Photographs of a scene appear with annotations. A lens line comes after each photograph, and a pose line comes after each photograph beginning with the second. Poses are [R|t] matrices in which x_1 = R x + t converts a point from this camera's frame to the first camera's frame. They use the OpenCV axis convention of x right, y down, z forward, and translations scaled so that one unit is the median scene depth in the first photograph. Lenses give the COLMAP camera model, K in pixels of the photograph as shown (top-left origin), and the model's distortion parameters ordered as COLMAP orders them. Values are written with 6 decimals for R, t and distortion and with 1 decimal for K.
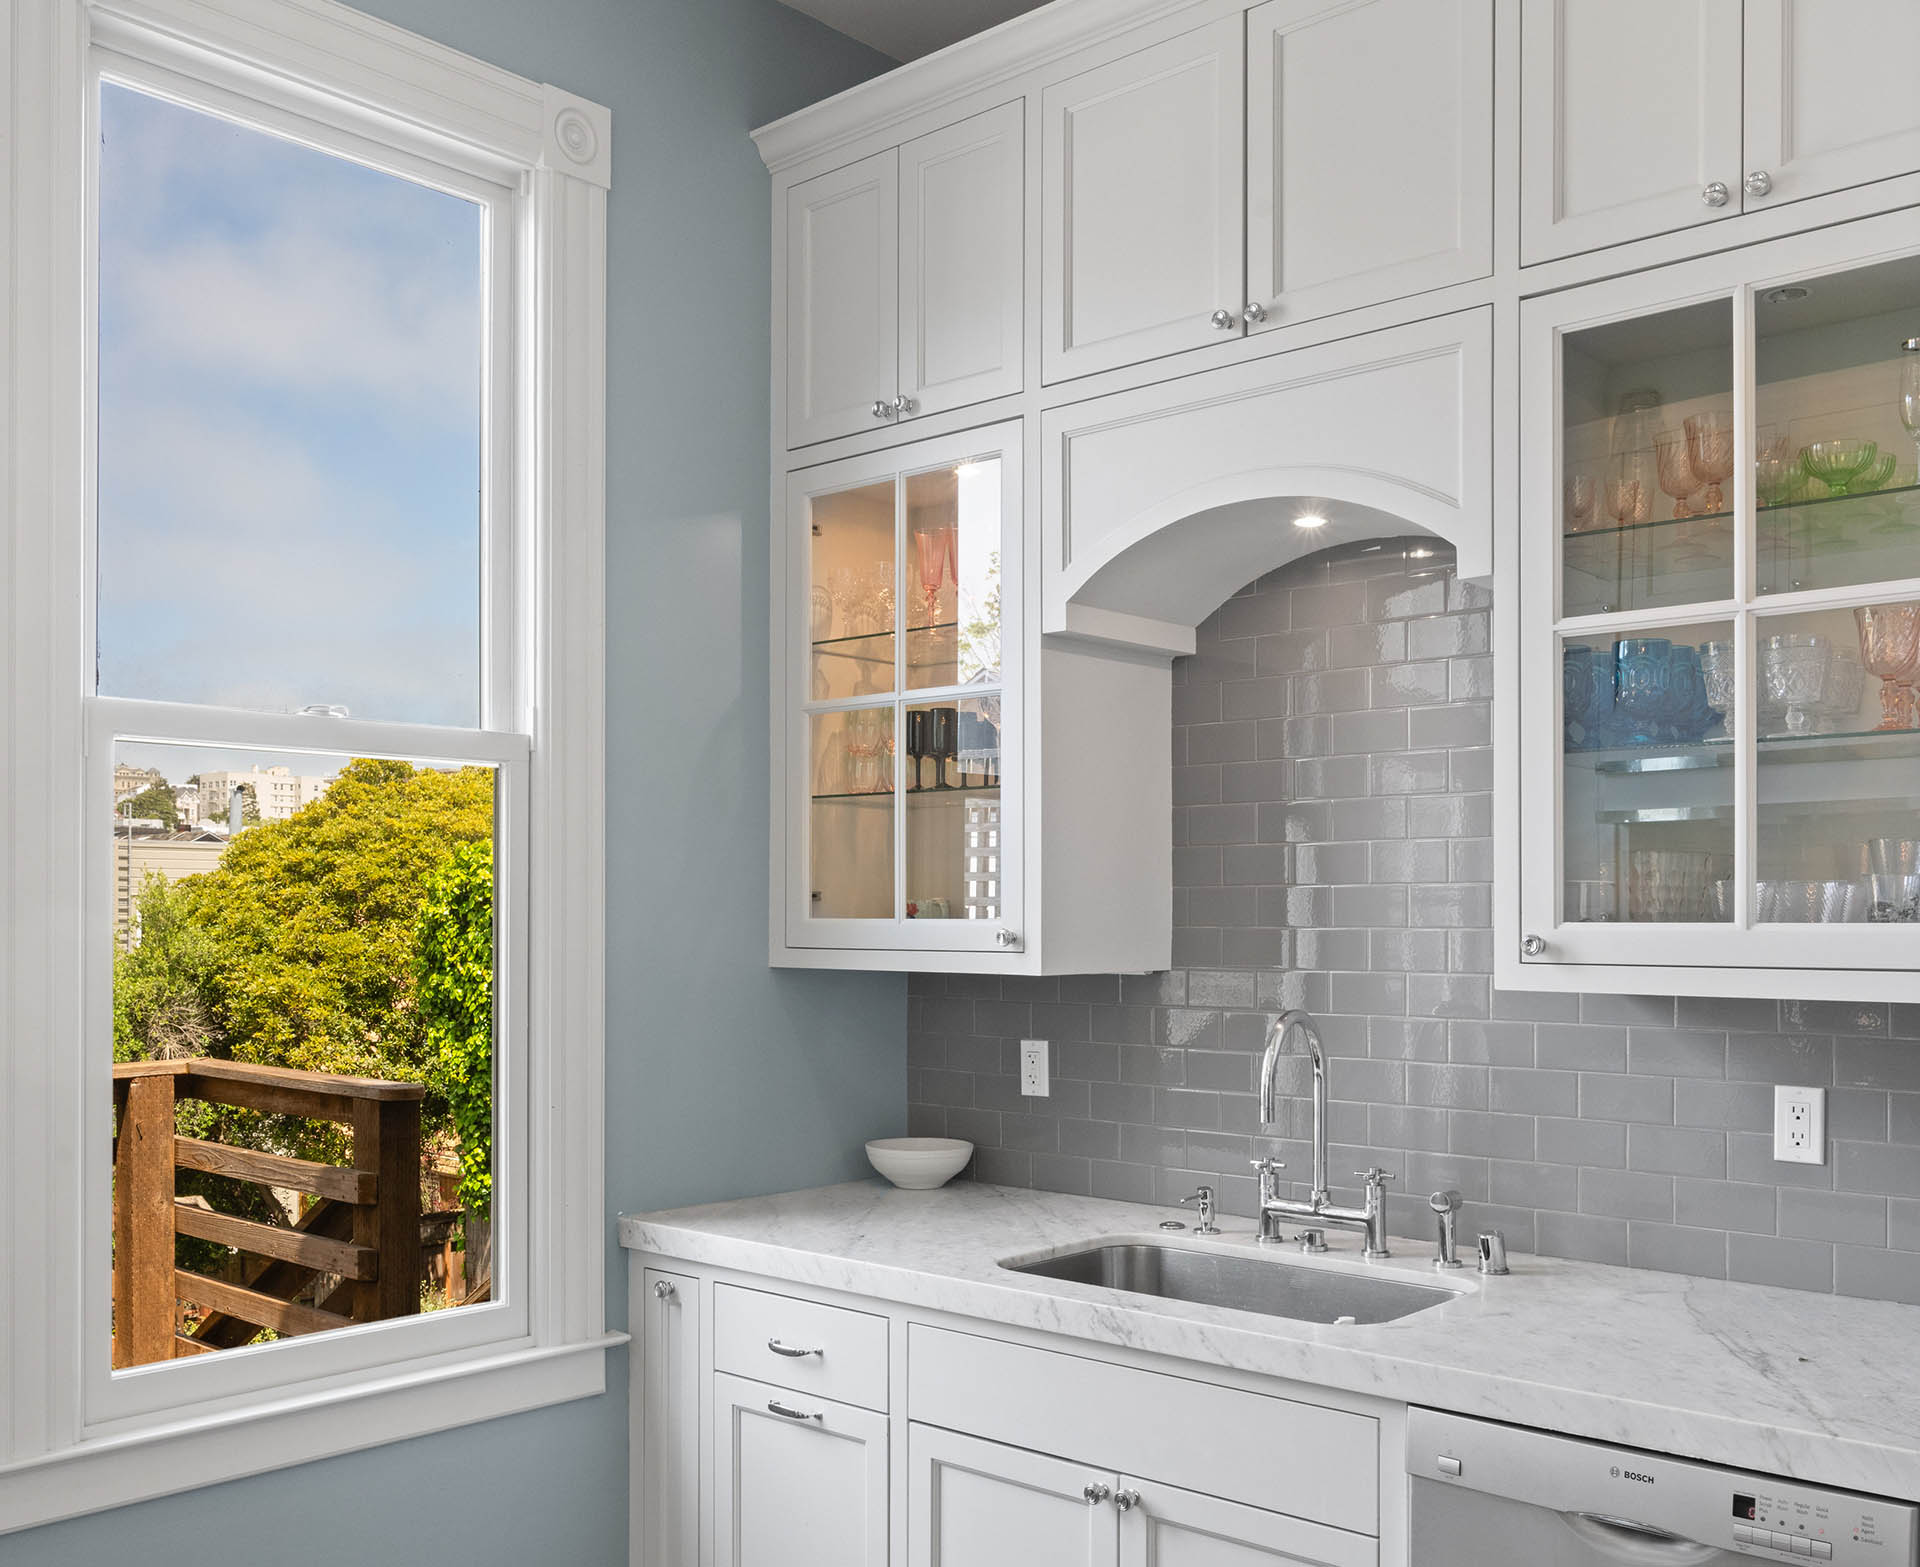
lens RADIAL K [[1817.5, 0, 960.9], [0, 1817.5, 903.2], [0, 0, 1]] dist [0.009167, 0.005215]
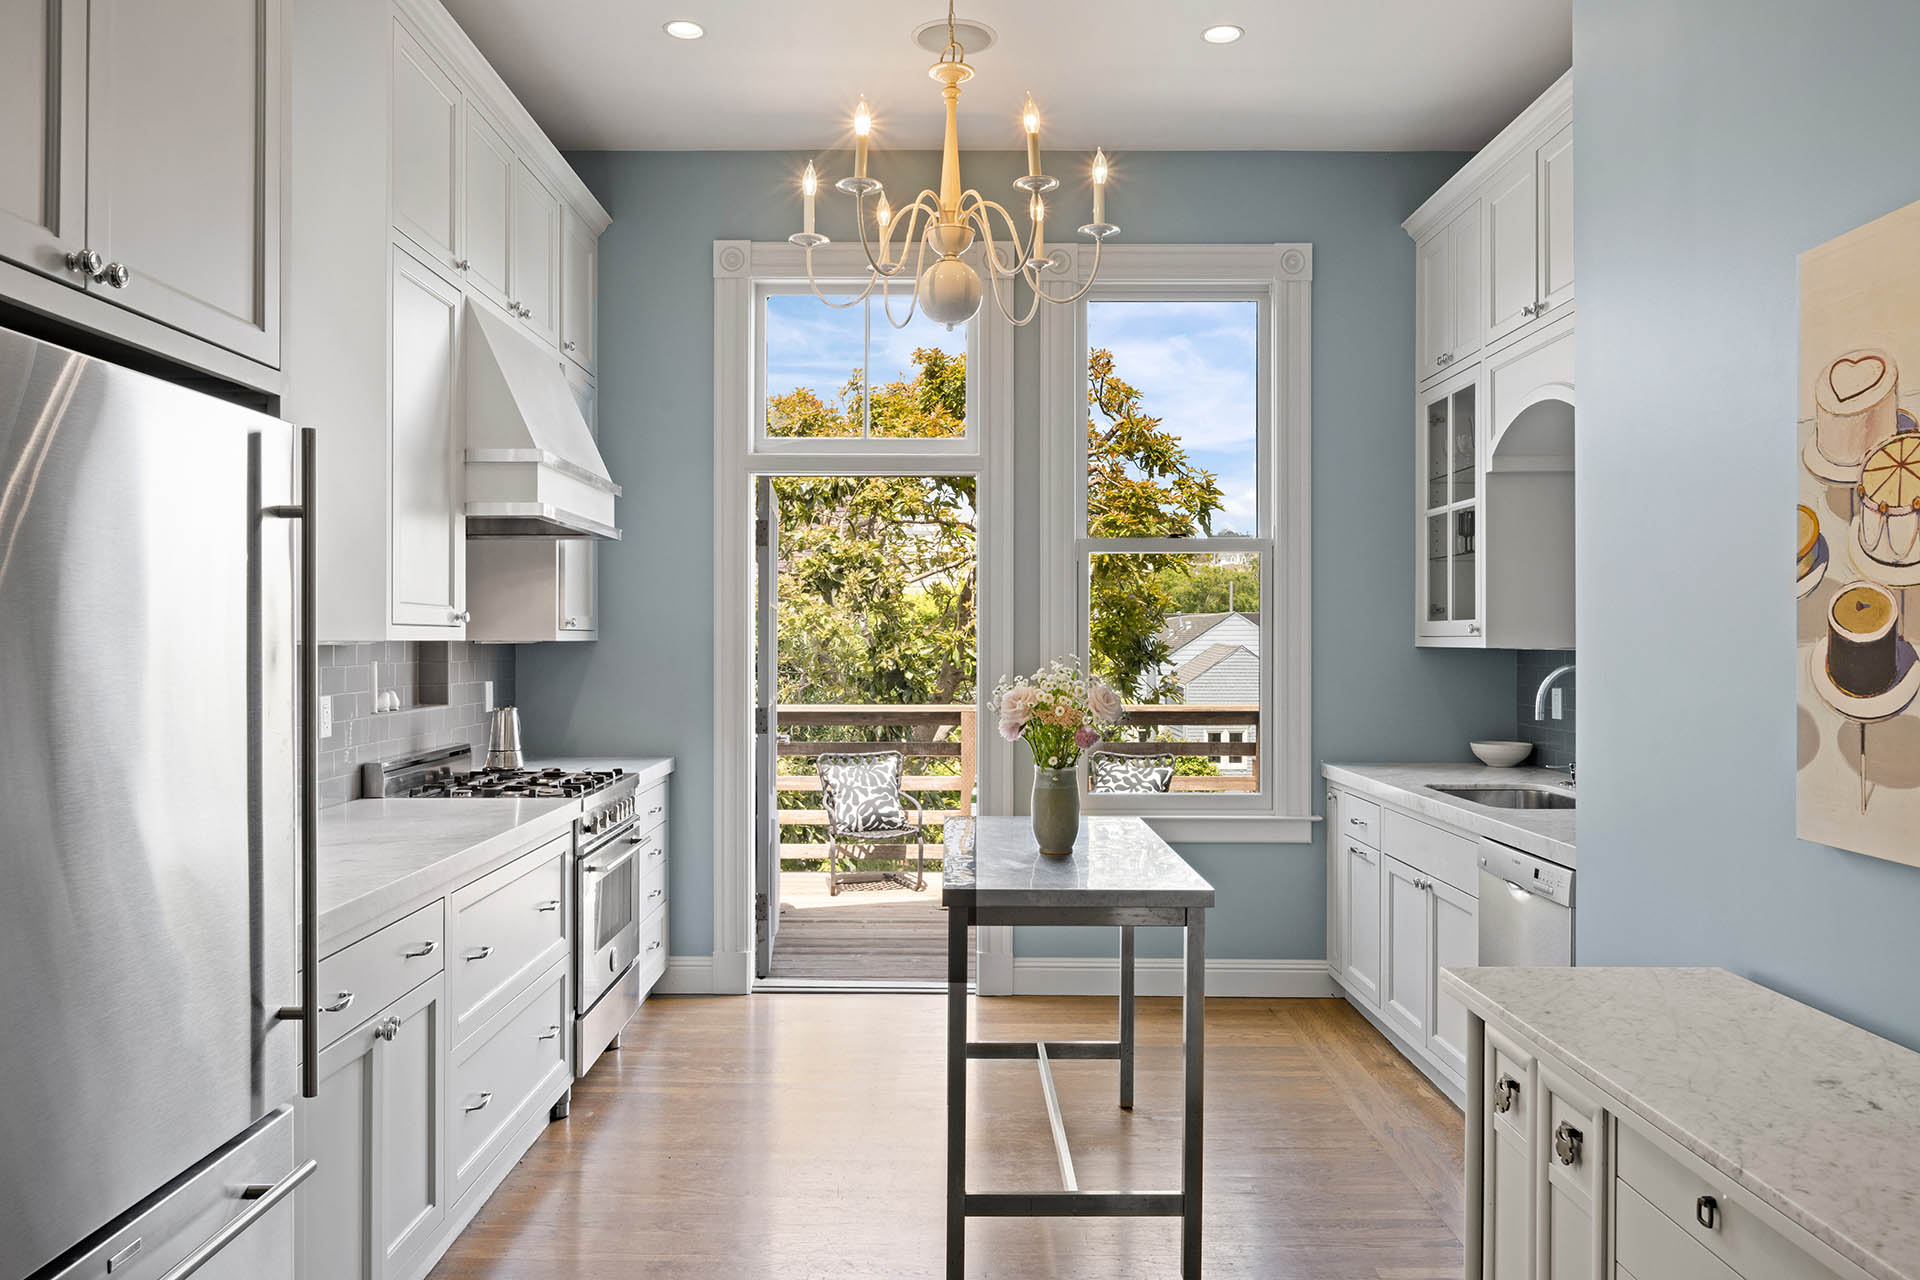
lens RADIAL K [[1370.5, 0, 973.3], [0, 1370.5, 638.2], [0, 0, 1]] dist [0.002419, -0.002164]
pose [[0.681646, -0.001431, -0.731680, 0.733961], [0.004446, 0.999988, 0.002187, 0.023285], [0.731668, -0.004744, 0.681644, -0.400446]]
